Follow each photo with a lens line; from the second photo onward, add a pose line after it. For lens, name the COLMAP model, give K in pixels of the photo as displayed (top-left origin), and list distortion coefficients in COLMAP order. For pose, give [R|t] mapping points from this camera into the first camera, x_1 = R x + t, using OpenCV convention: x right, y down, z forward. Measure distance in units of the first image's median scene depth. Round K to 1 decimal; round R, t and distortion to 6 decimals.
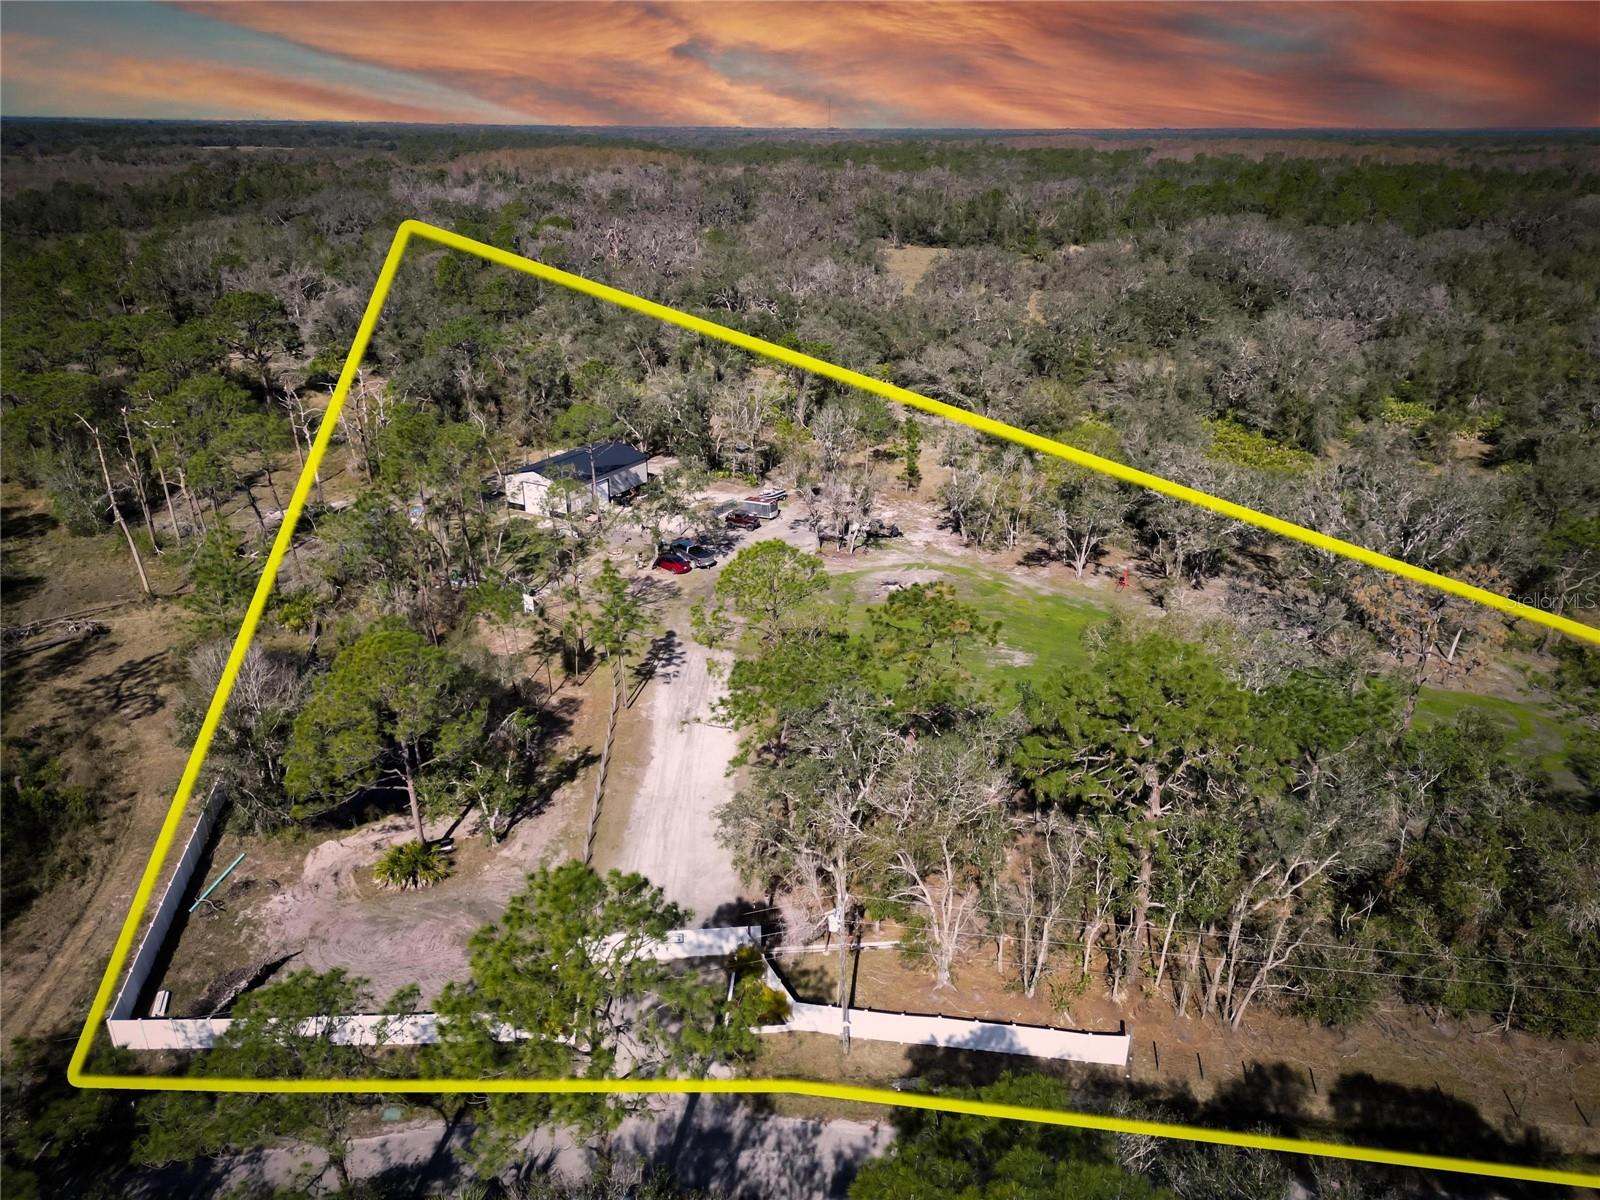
lens RADIAL K [[1093.8, 0, 800.0], [0, 1093.8, 600.0], [0, 0, 1]] dist [0.075244, -0.085271]
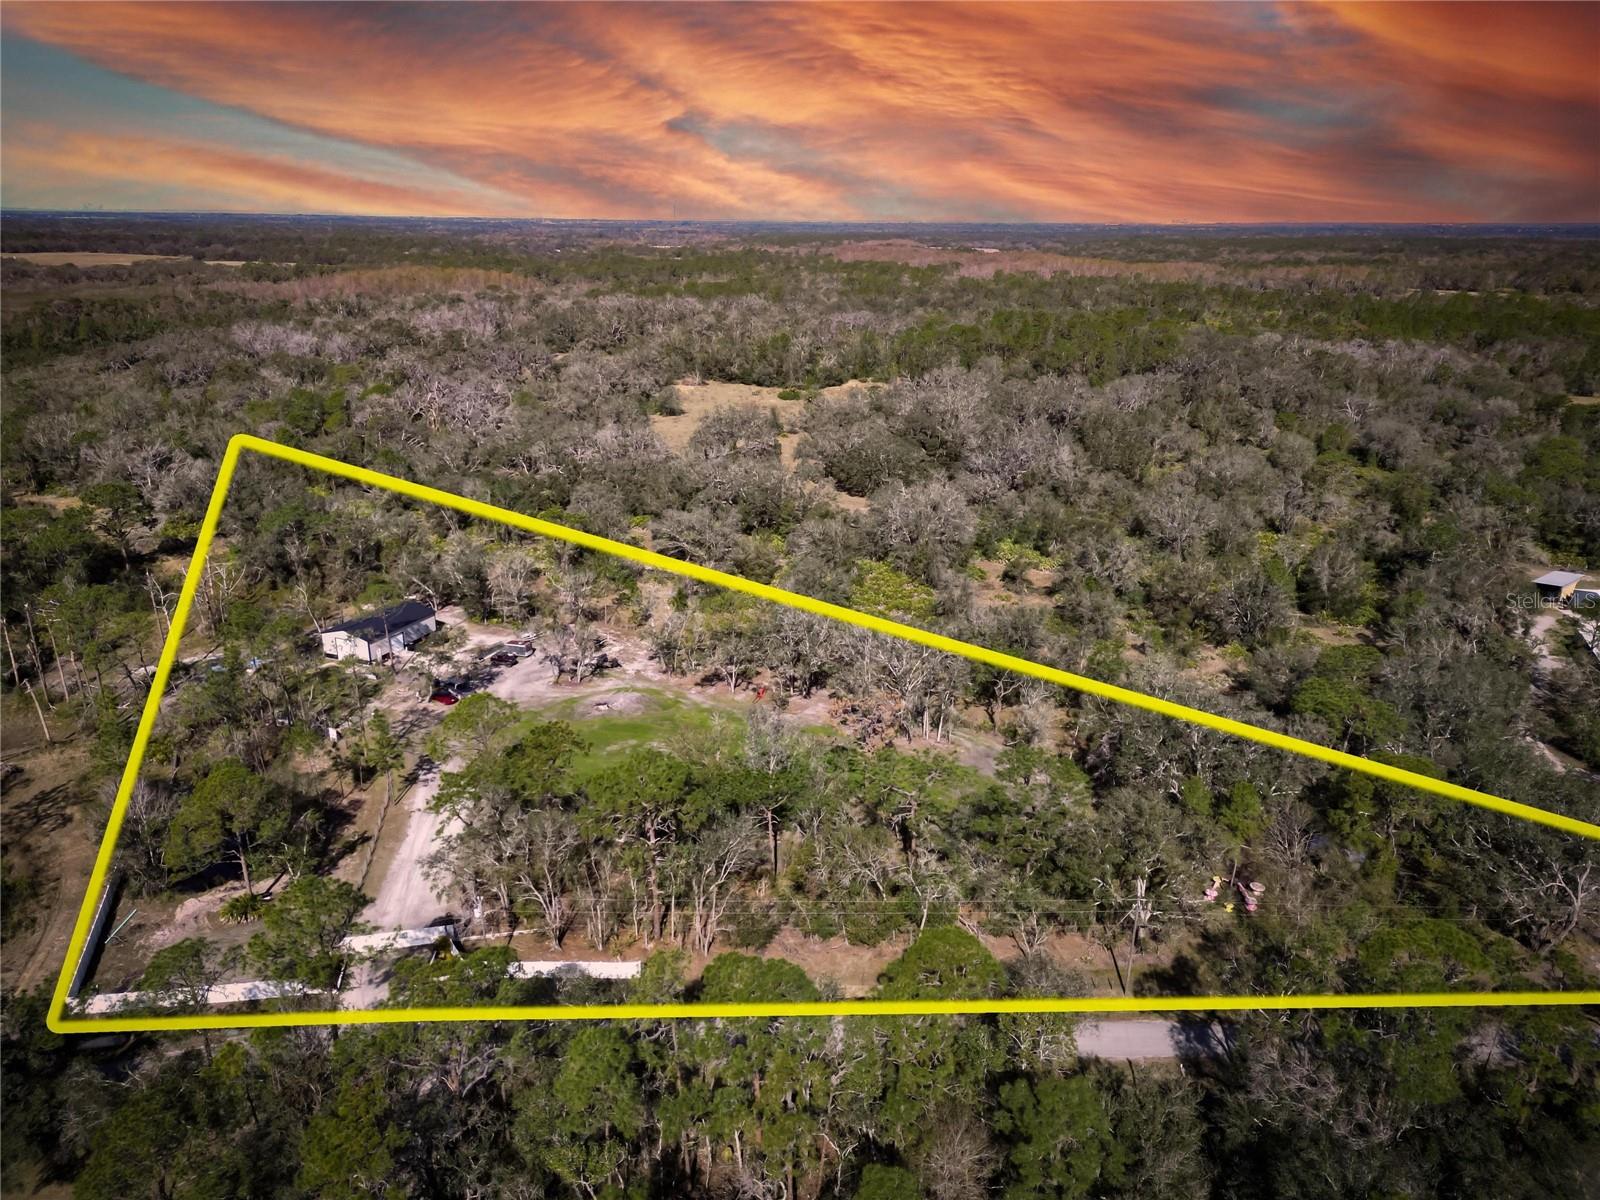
lens RADIAL K [[1093.8, 0, 800.0], [0, 1093.8, 600.0], [0, 0, 1]] dist [0.075244, -0.085271]
pose [[0.992644, -0.037428, 0.115136, 0.215636], [0.045435, 0.996669, -0.067718, -0.050030], [-0.112218, 0.072451, 0.991039, -0.555701]]
